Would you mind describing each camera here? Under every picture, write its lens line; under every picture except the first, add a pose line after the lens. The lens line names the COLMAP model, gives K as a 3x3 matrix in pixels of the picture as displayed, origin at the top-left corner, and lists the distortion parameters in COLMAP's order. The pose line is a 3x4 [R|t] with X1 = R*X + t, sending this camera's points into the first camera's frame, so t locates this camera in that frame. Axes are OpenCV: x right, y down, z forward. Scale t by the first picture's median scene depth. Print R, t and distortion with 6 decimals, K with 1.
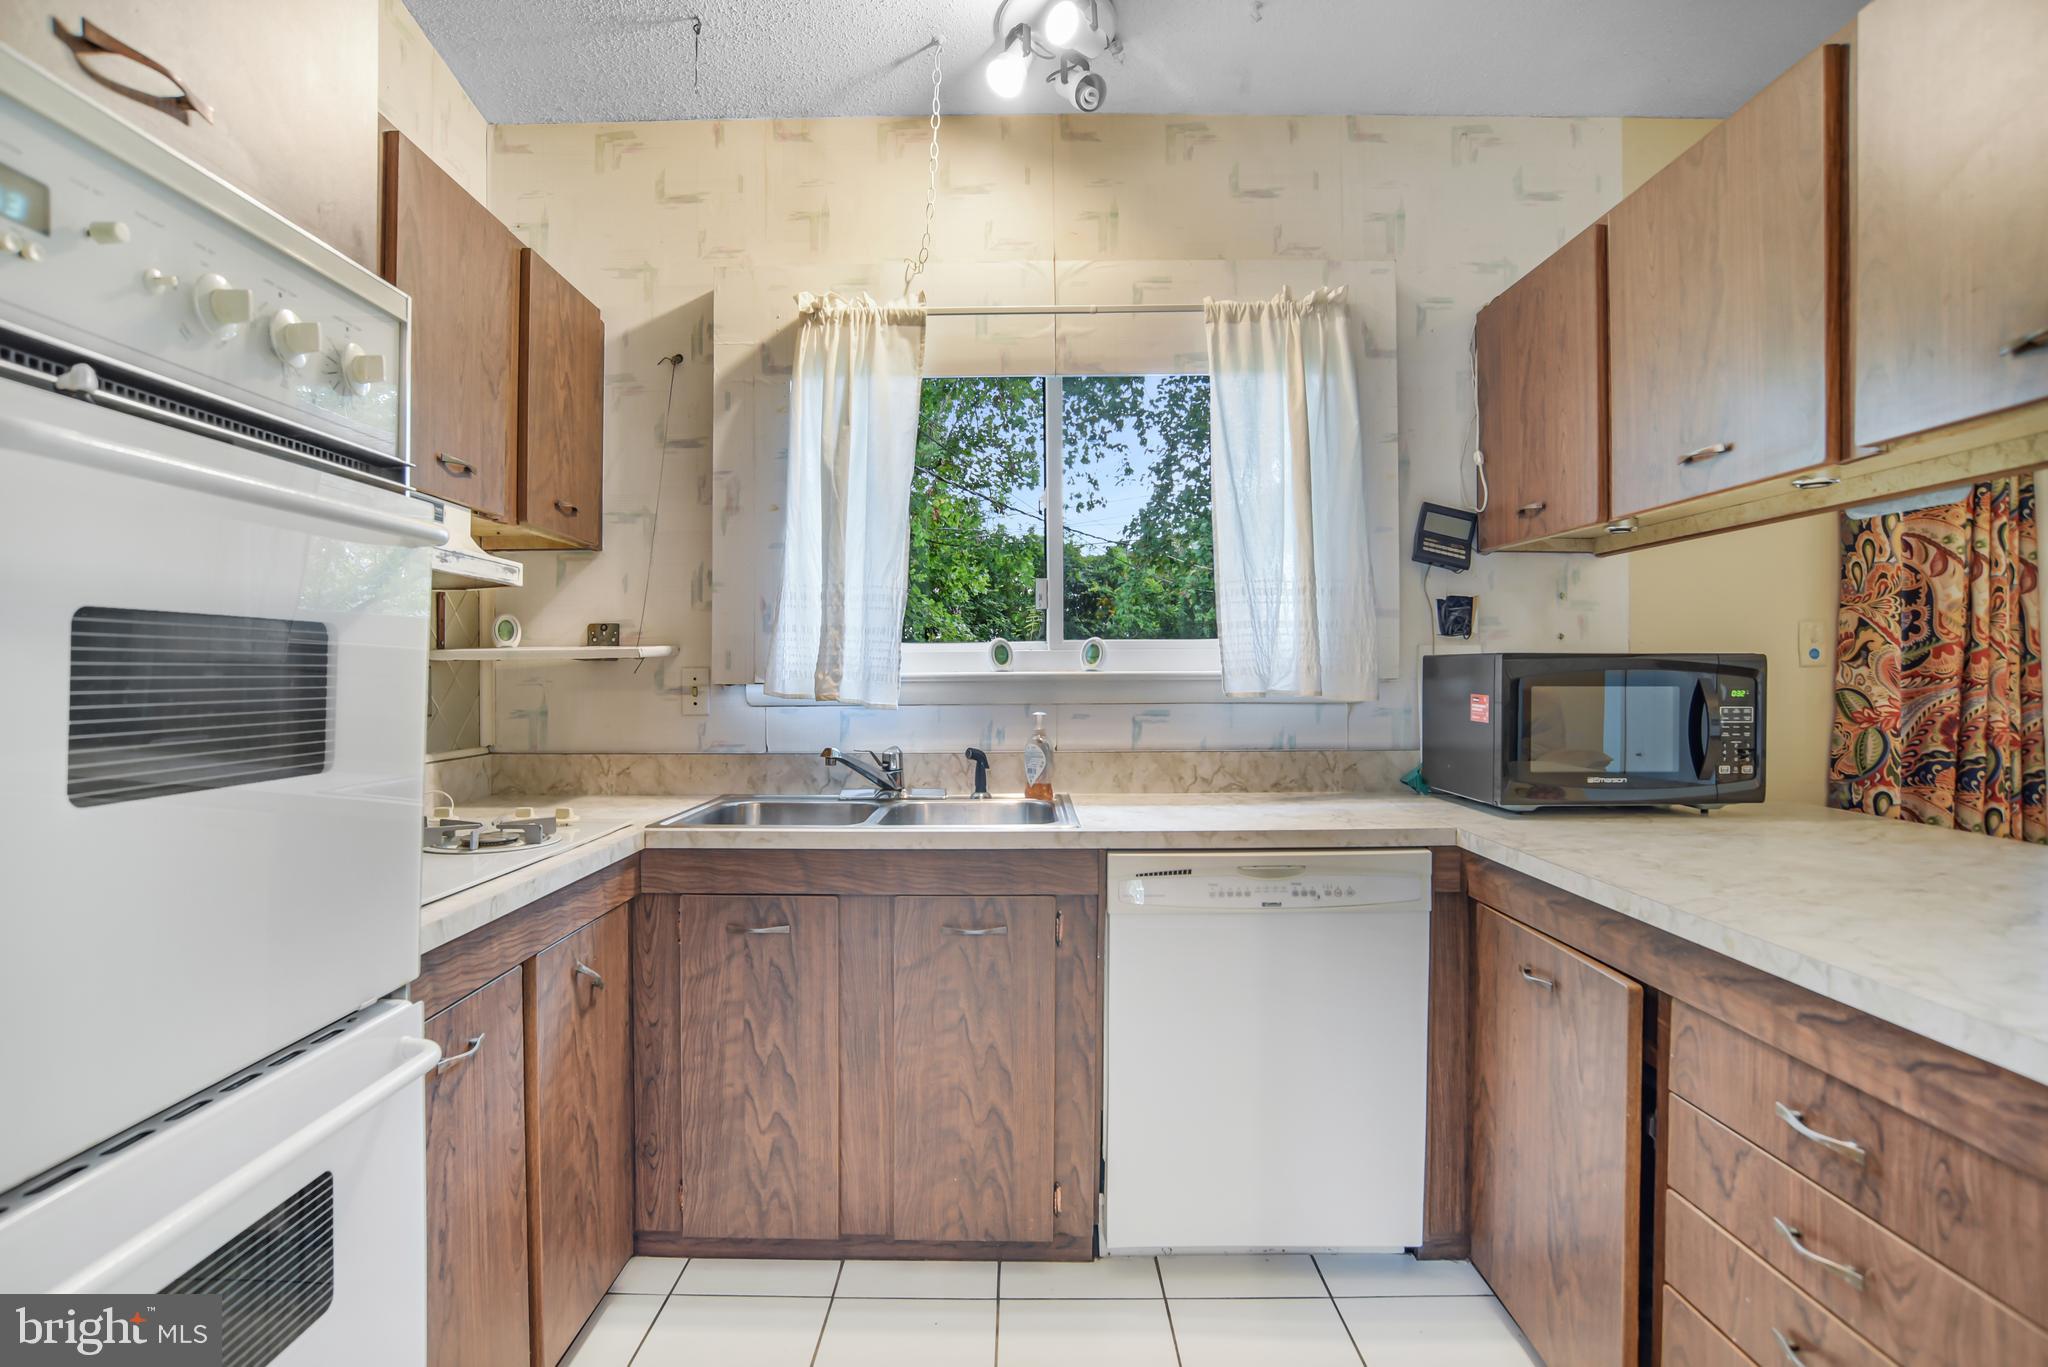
lens RADIAL K [[1070.0, 0, 1021.2], [0, 1070.0, 703.6], [0, 0, 1]] dist [-0.083110, 0.050072]
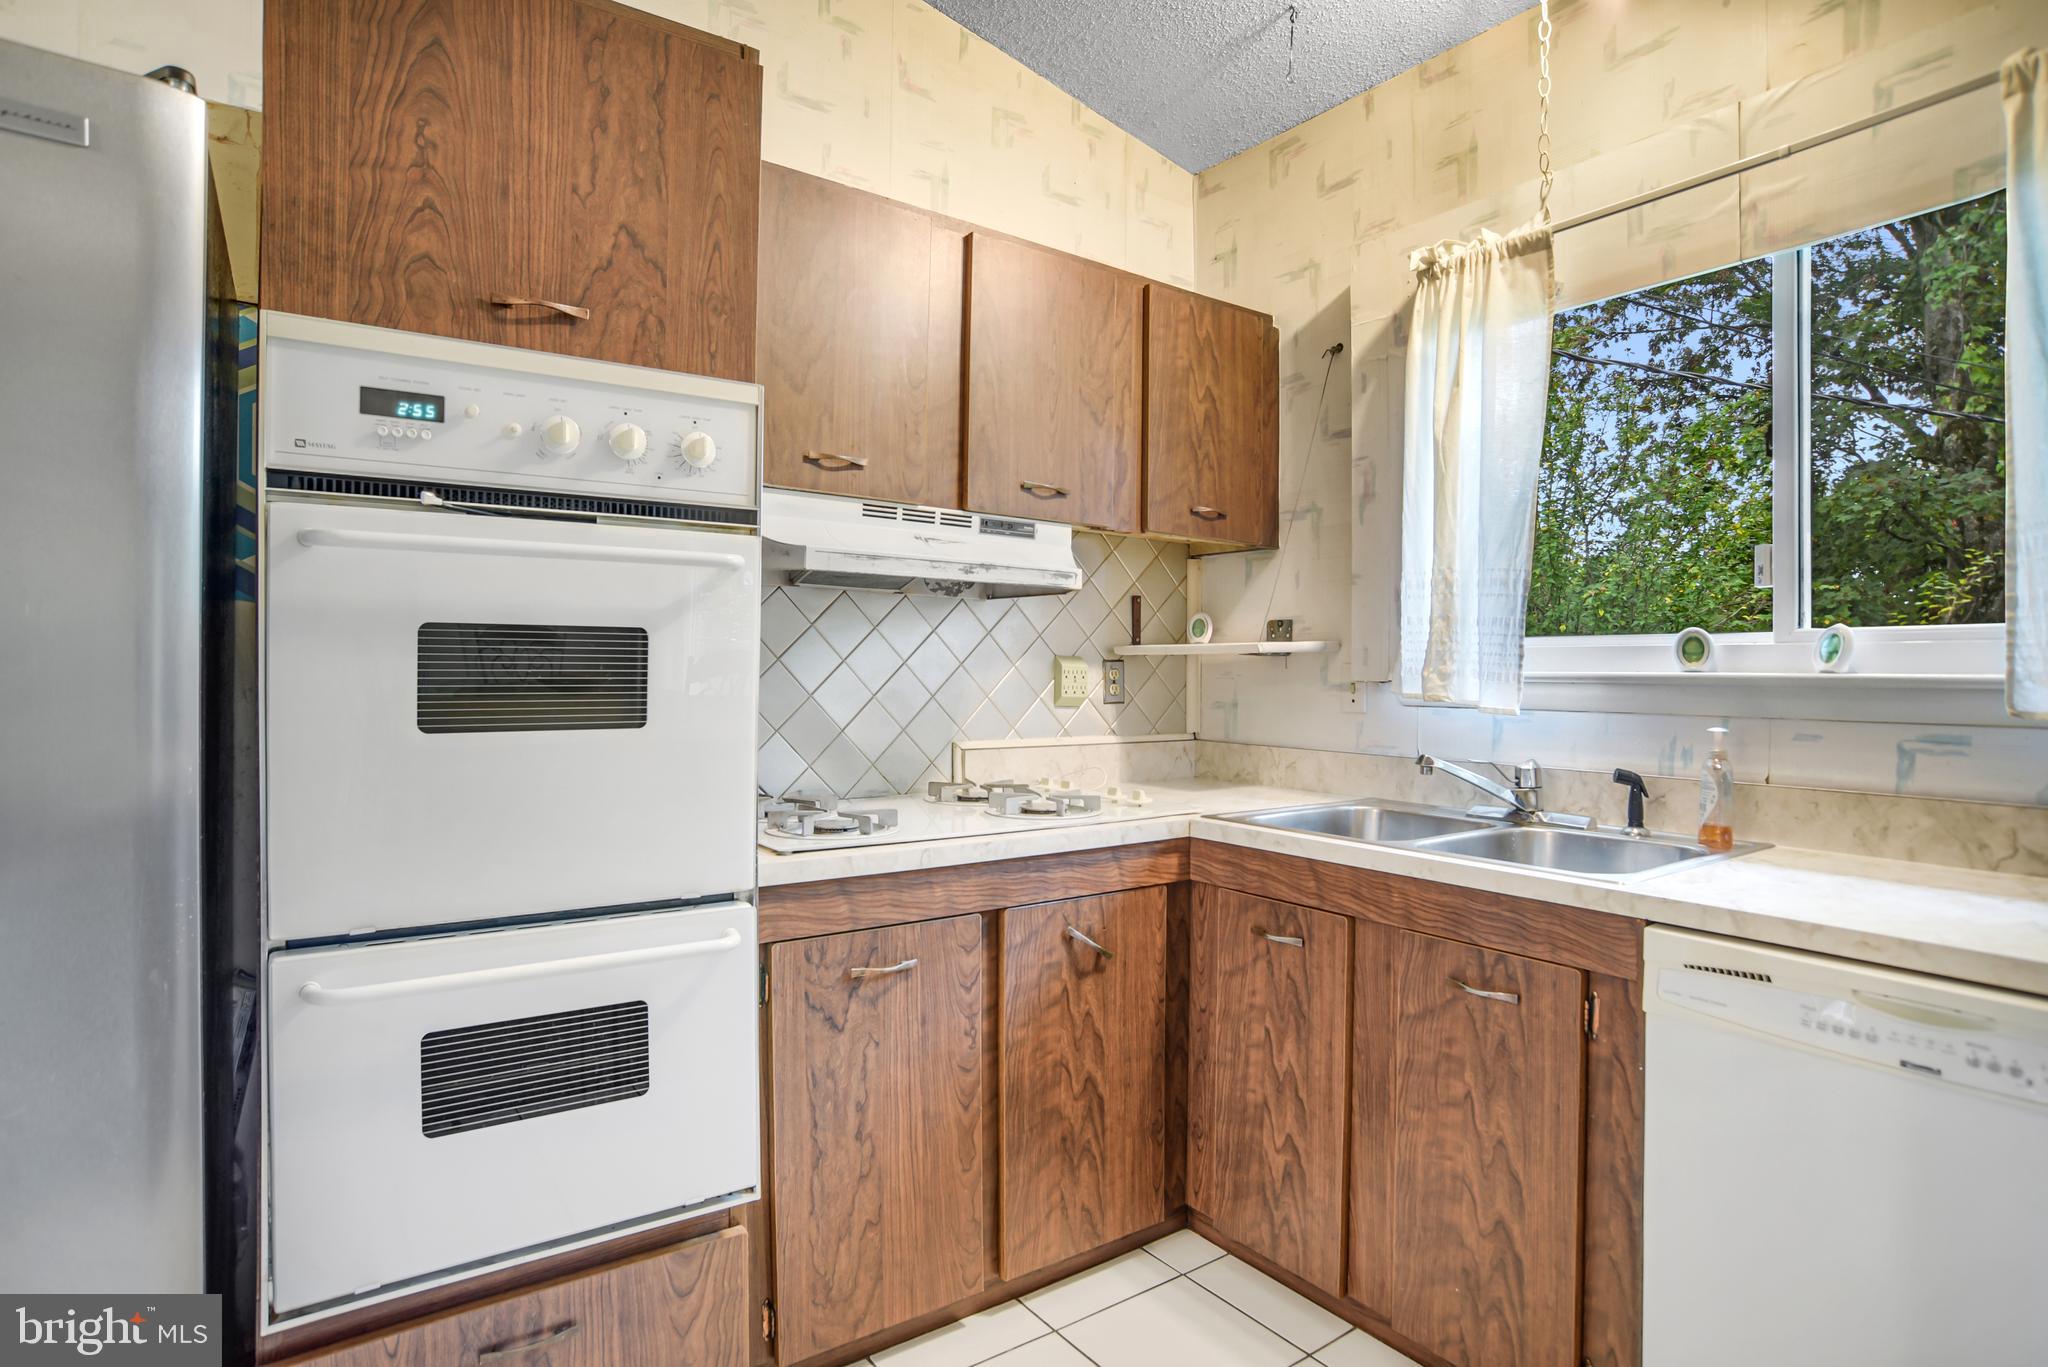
lens RADIAL K [[1066.2, 0, 982.0], [0, 1066.2, 679.9], [0, 0, 1]] dist [-0.087198, 0.048573]
pose [[0.593124, 0.018640, -0.804896, 0.348388], [-0.034278, 0.999410, -0.002115, -0.007161], [0.804381, 0.028844, 0.593413, 0.213023]]
